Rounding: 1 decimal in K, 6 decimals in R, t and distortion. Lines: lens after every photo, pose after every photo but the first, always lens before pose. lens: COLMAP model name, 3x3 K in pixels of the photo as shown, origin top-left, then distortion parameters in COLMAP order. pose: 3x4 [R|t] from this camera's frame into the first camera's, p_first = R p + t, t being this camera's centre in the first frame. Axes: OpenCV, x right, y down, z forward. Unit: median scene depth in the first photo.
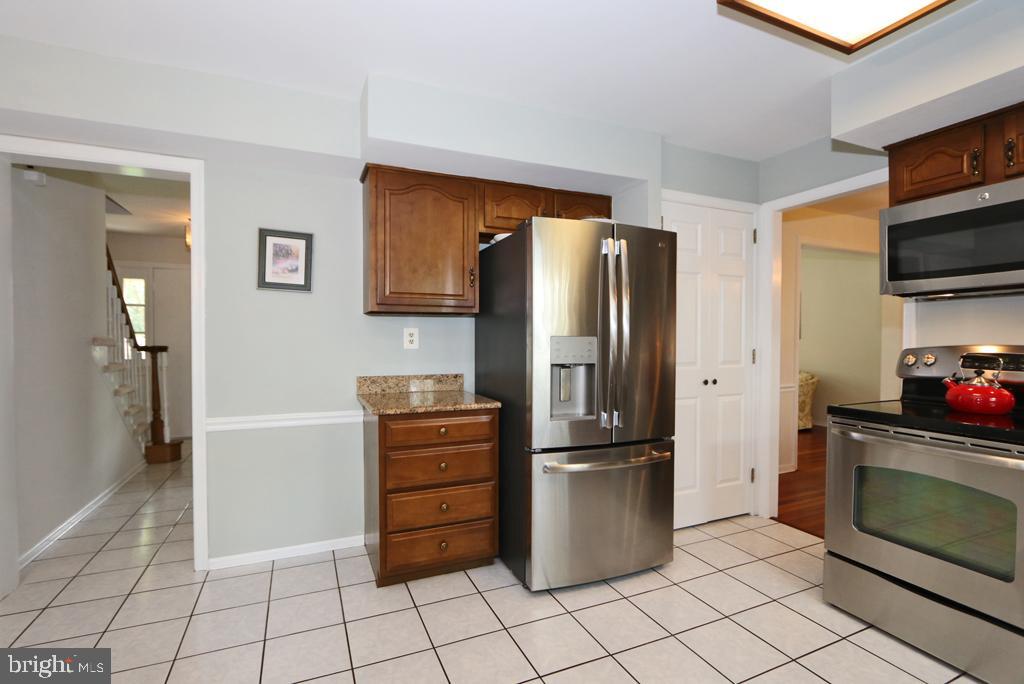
lens RADIAL K [[475.1, 0, 503.7], [0, 475.1, 345.8], [0, 0, 1]] dist [-0.011192, 0.000631]
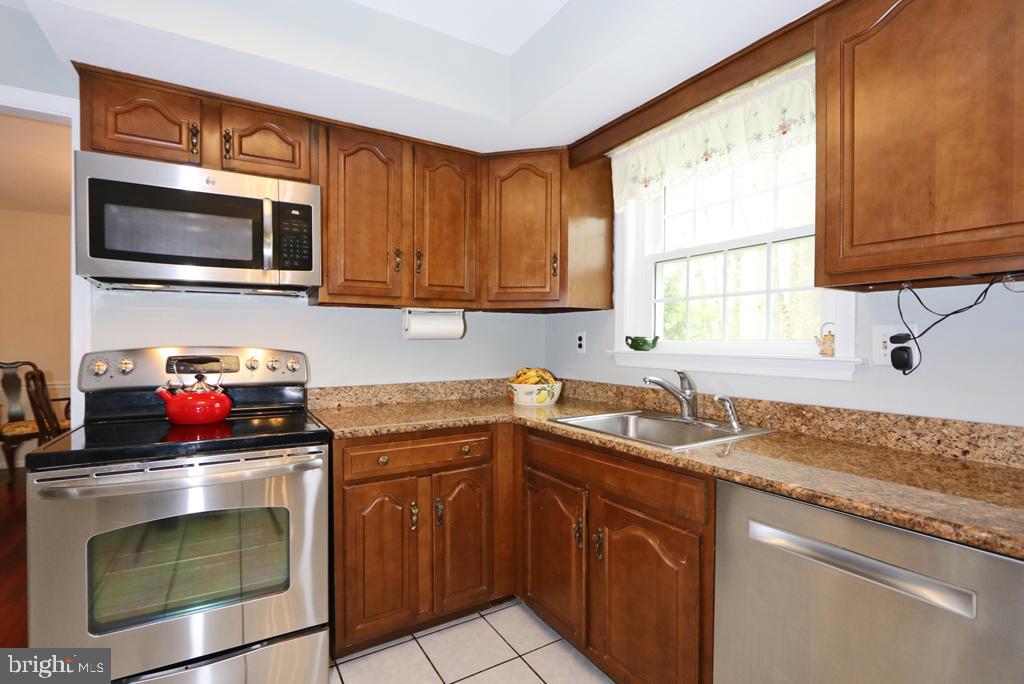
lens RADIAL K [[475.1, 0, 503.7], [0, 475.1, 345.8], [0, 0, 1]] dist [-0.011192, 0.000631]
pose [[-0.126249, -0.009874, 0.991949, 0.041382], [0.011135, 0.999873, 0.011370, -0.005570], [-0.991936, 0.012481, -0.126123, 0.447623]]
